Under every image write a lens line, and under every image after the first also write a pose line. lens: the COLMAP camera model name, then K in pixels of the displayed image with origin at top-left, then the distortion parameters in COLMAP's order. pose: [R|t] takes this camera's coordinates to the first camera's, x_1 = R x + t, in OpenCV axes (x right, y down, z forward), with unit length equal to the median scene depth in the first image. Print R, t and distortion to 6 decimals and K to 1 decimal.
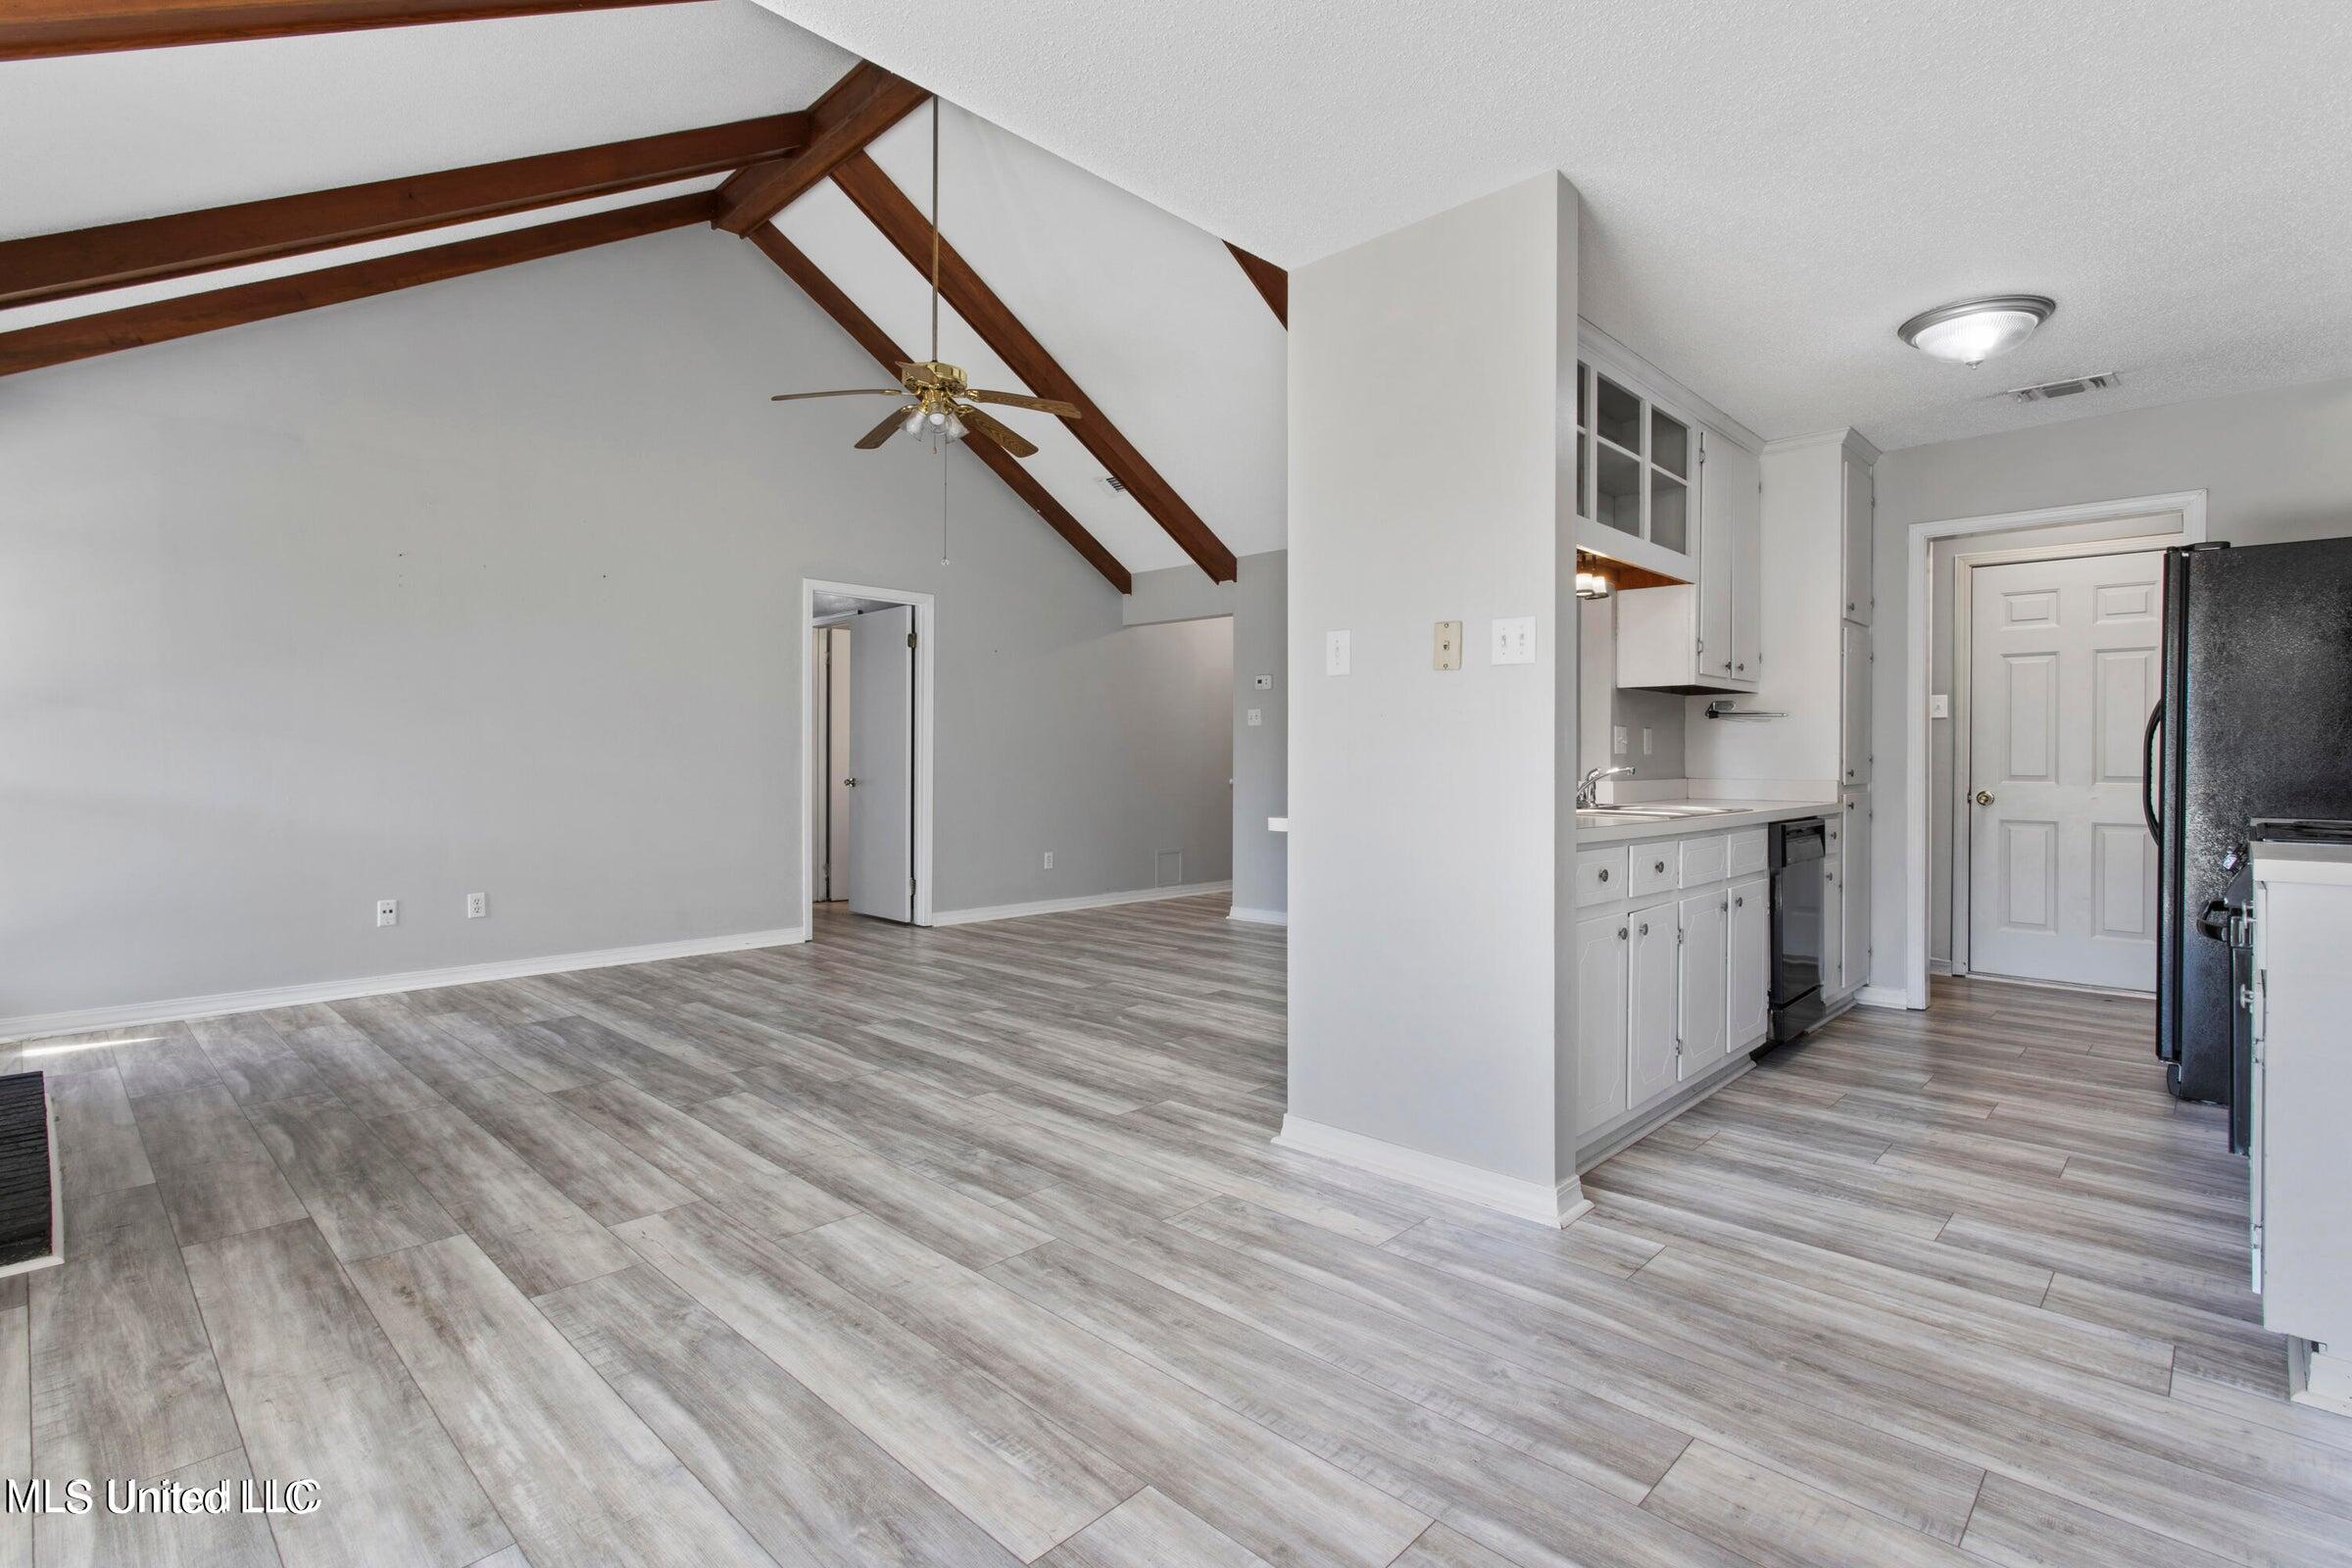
lens RADIAL K [[1115.4, 0, 1169.5], [0, 1115.4, 762.7], [0, 0, 1]] dist [-0.000762, 0.002510]
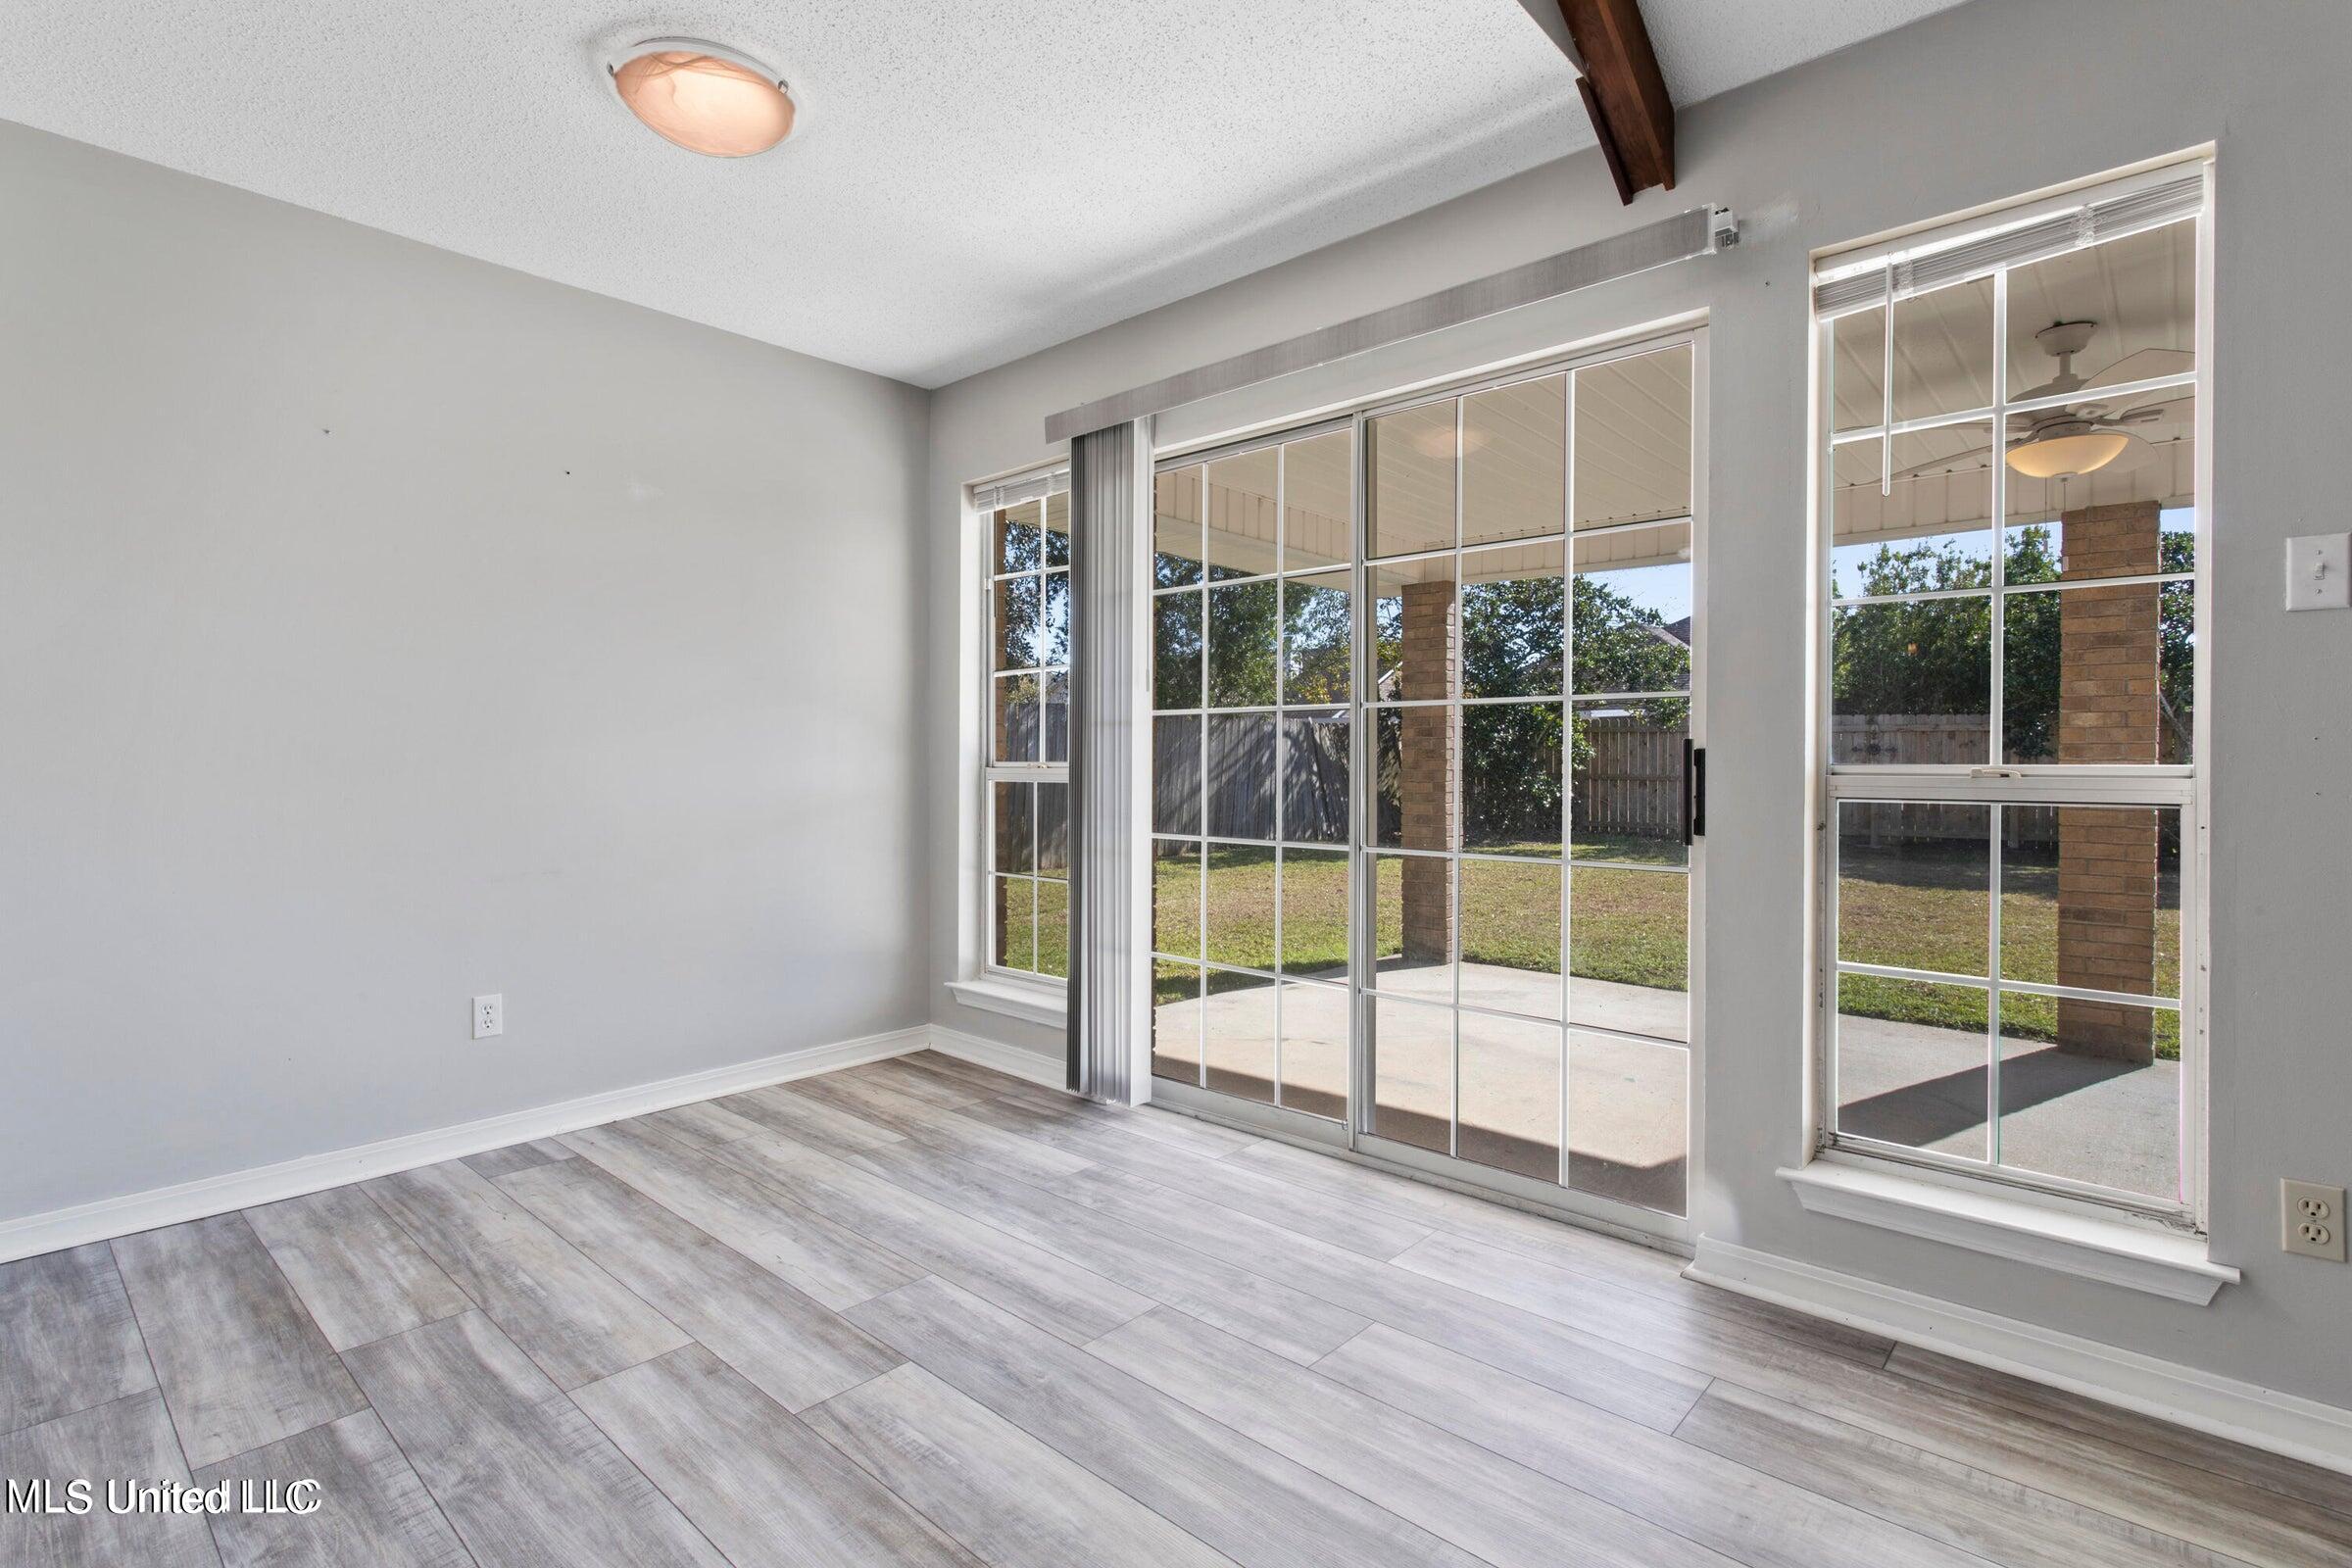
lens RADIAL K [[1115.4, 0, 1170.1], [0, 1115.4, 760.7], [0, 0, 1]] dist [-0.000762, 0.002510]
pose [[-0.999466, -0.005321, -0.032235, -0.142260], [-0.005490, 0.999972, 0.005162, -0.004064], [0.032207, 0.005337, -0.999467, 0.852995]]
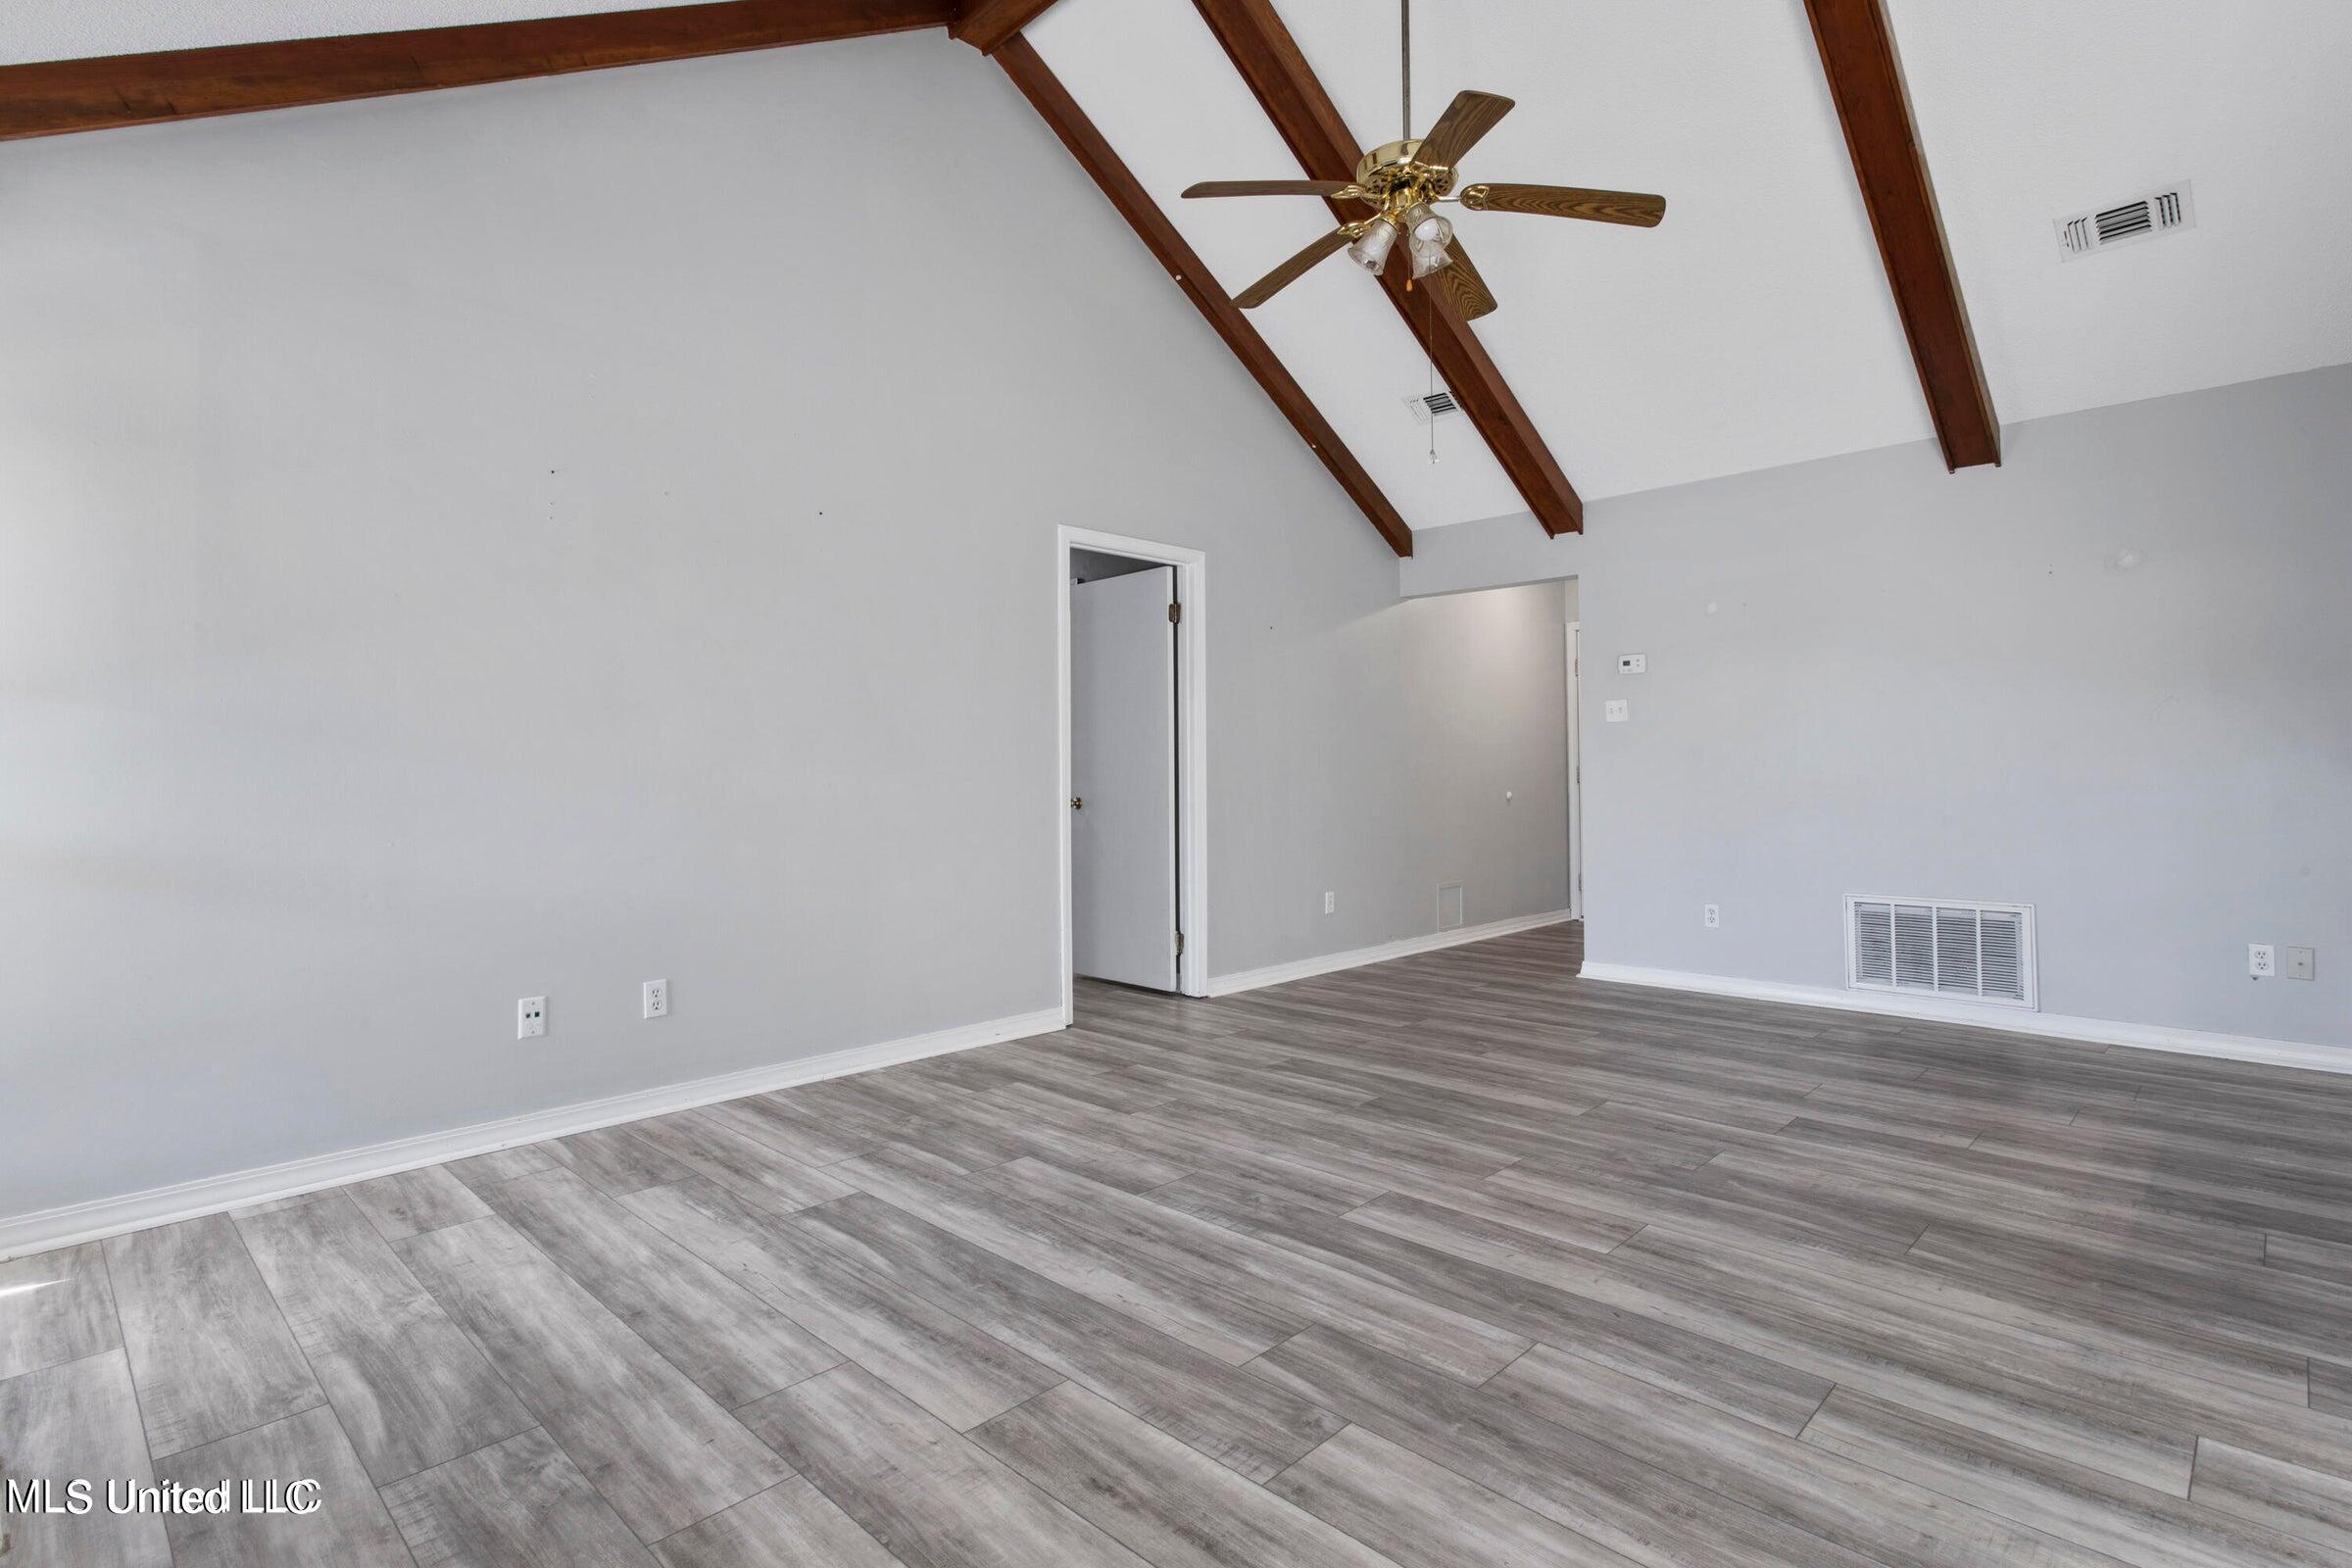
lens RADIAL K [[1148.4, 0, 1181.2], [0, 1148.4, 743.8], [0, 0, 1]] dist [0.000799, 0.000319]
pose [[0.999915, -0.012586, -0.003371, -0.394099], [0.012496, 0.999593, -0.025648, -0.003457], [0.003692, 0.025604, 0.999665, 0.405330]]
